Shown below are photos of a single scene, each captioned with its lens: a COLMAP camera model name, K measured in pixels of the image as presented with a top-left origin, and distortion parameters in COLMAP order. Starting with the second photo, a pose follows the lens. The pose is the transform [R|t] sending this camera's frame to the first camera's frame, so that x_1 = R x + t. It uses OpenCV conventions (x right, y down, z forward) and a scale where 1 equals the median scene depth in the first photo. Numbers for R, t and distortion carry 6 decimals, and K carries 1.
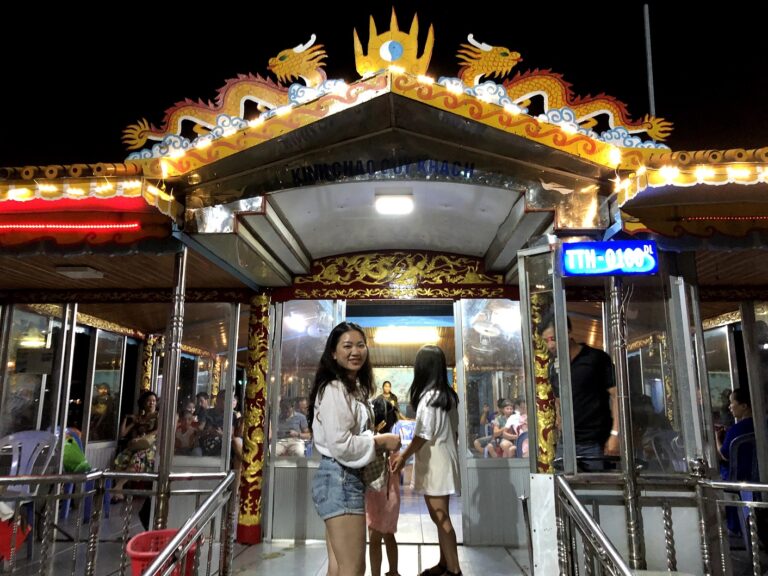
lens RADIAL K [[615.9, 0, 383.9], [0, 615.9, 272.6], [0, 0, 1]] dist [-0.005245, -0.004619]
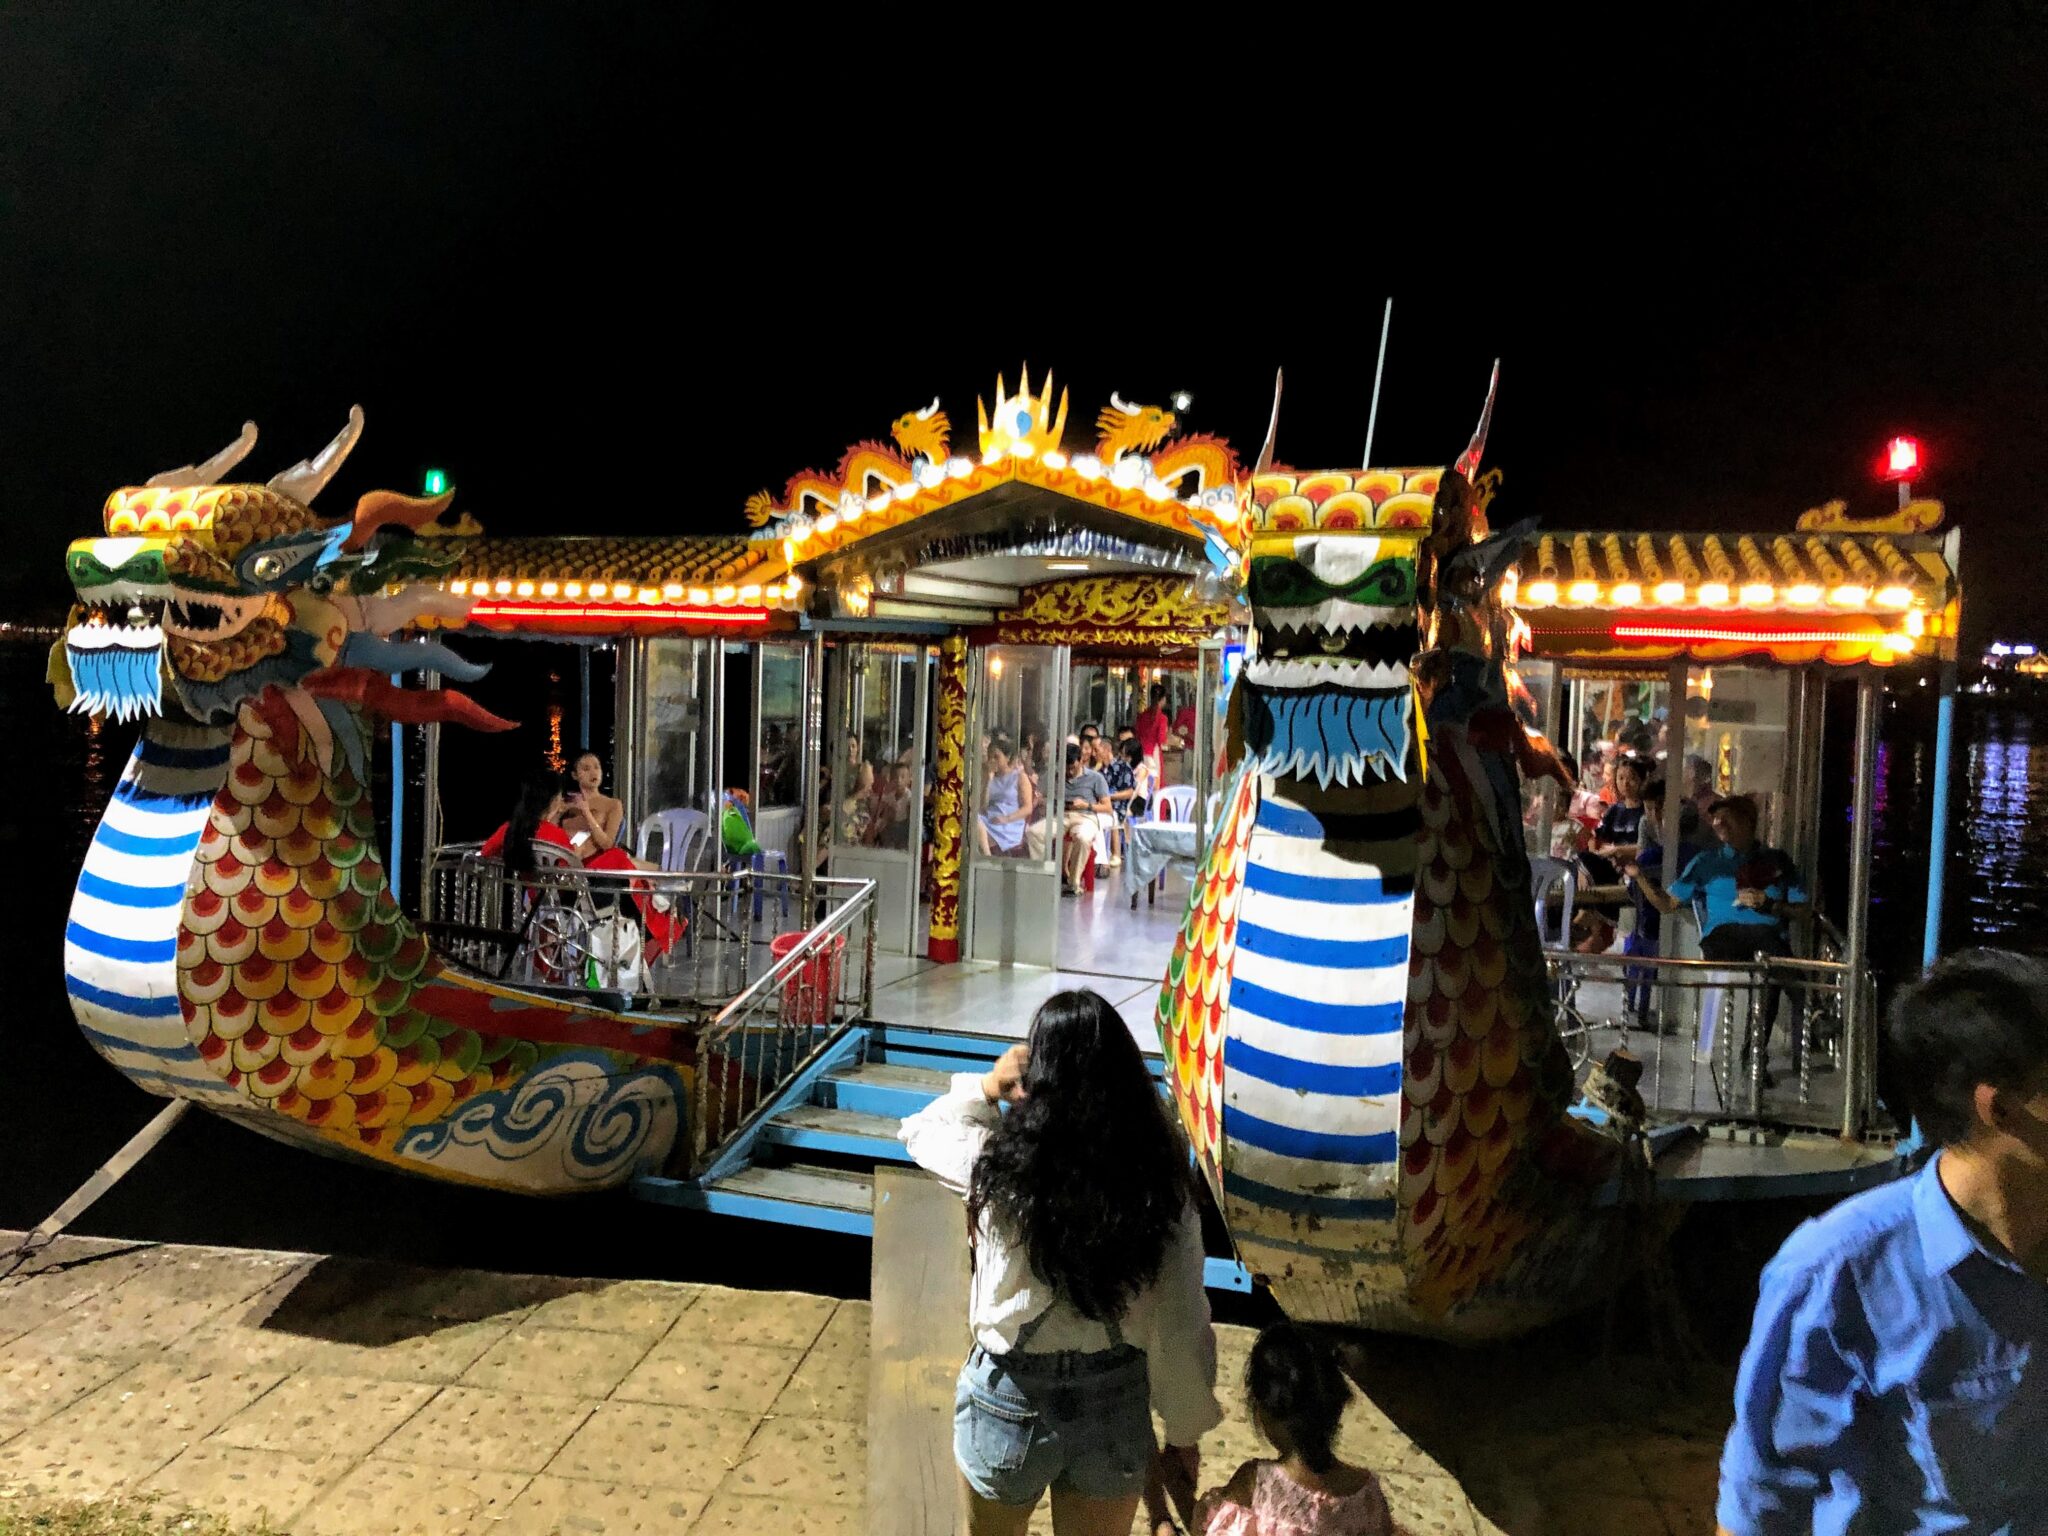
lens RADIAL K [[1642.5, 0, 1023.8], [0, 1642.5, 726.8], [0, 0, 1]] dist [-0.005245, -0.004619]
pose [[0.953541, 0.036682, -0.299021, 0.684251], [0.036735, 0.970995, 0.236259, -0.468589], [0.299014, -0.236267, 0.924537, -1.151606]]
